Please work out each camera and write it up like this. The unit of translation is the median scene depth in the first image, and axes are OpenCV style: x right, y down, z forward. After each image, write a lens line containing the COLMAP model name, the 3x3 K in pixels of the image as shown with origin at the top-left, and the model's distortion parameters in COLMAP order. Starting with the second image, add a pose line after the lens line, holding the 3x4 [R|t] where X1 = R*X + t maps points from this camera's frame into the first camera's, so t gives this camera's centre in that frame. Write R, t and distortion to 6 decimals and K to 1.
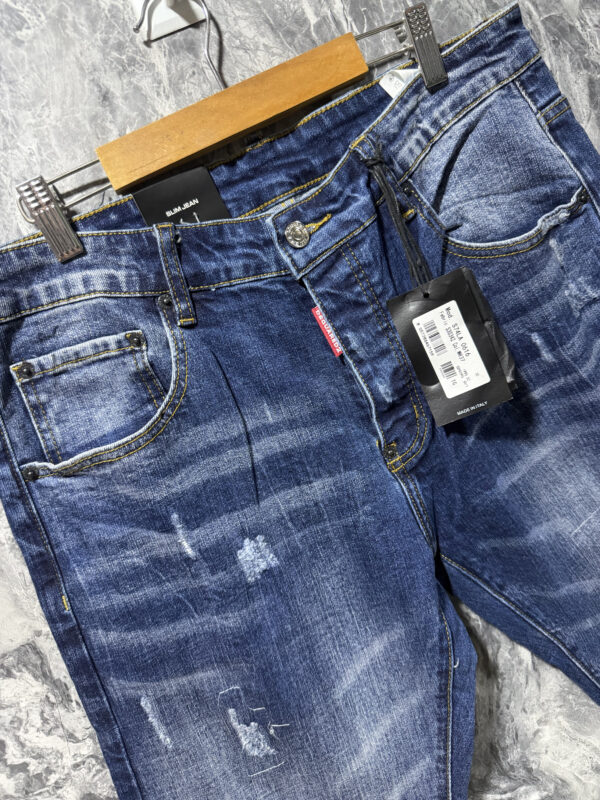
lens RADIAL K [[611.8, 0, 301.9], [0, 611.8, 397.0], [0, 0, 1]] dist [-0.020590, 0.000390]
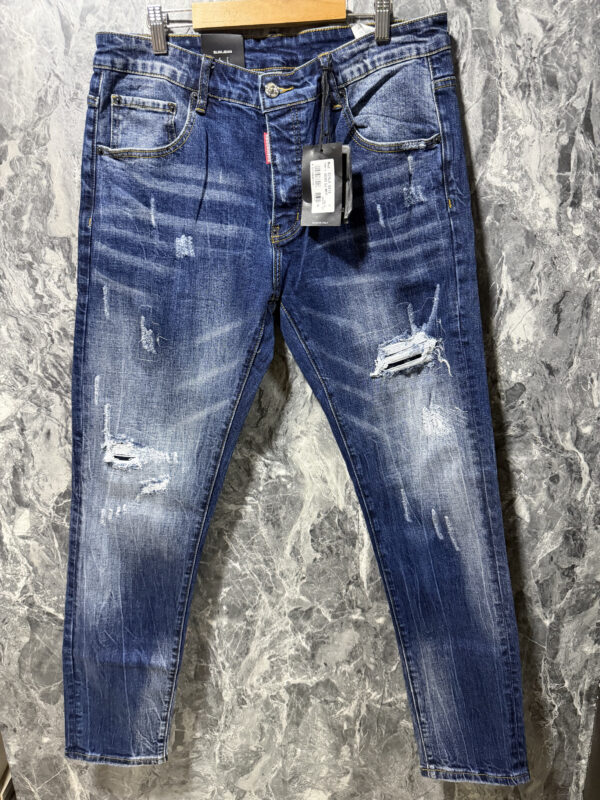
lens RADIAL K [[598.4, 0, 305.5], [0, 598.4, 402.9], [0, 0, 1]] dist [-0.002981, -0.009020]
pose [[0.885775, 0.451795, -0.106220, 0.693490], [-0.434328, 0.887596, 0.153401, 0.250603], [0.163586, -0.089744, 0.982439, -0.841938]]
